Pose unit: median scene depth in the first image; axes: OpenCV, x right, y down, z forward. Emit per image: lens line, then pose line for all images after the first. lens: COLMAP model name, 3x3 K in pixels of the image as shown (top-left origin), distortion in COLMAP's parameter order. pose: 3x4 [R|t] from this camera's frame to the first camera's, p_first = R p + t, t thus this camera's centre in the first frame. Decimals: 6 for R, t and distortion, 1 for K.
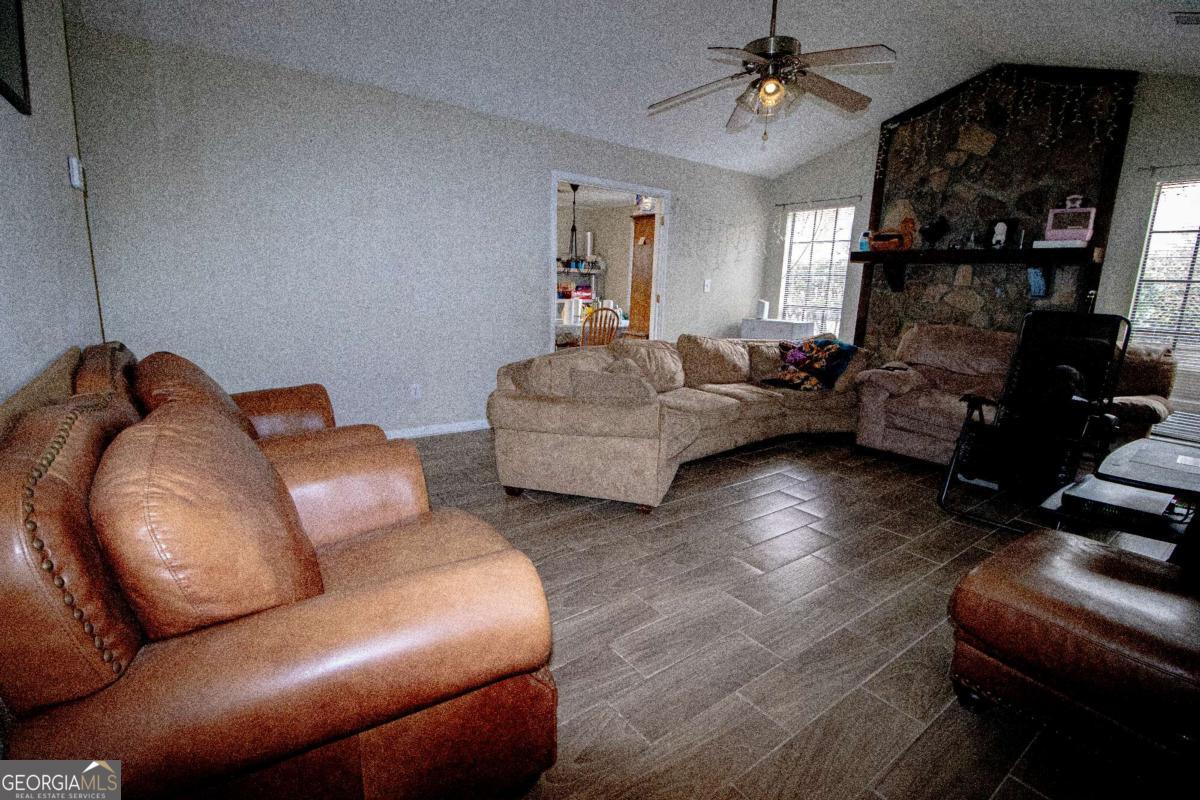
lens RADIAL K [[559.8, 0, 602.5], [0, 559.8, 396.2], [0, 0, 1]] dist [0.001669, -0.010766]
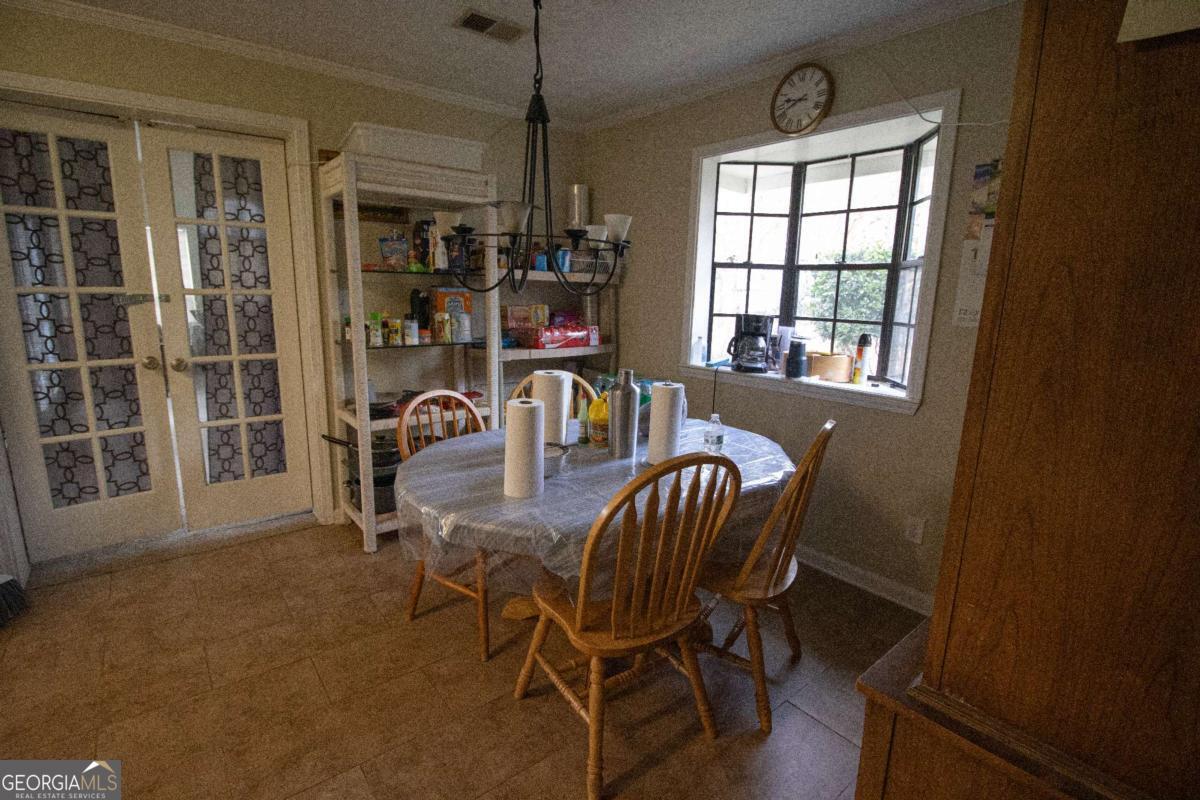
lens RADIAL K [[559.8, 0, 602.5], [0, 559.8, 396.2], [0, 0, 1]] dist [0.001669, -0.010766]
pose [[0.998612, -0.025232, 0.046231, -0.030737], [0.025751, 0.999611, -0.010668, -0.140098], [-0.045944, 0.011843, 0.998874, 0.627831]]
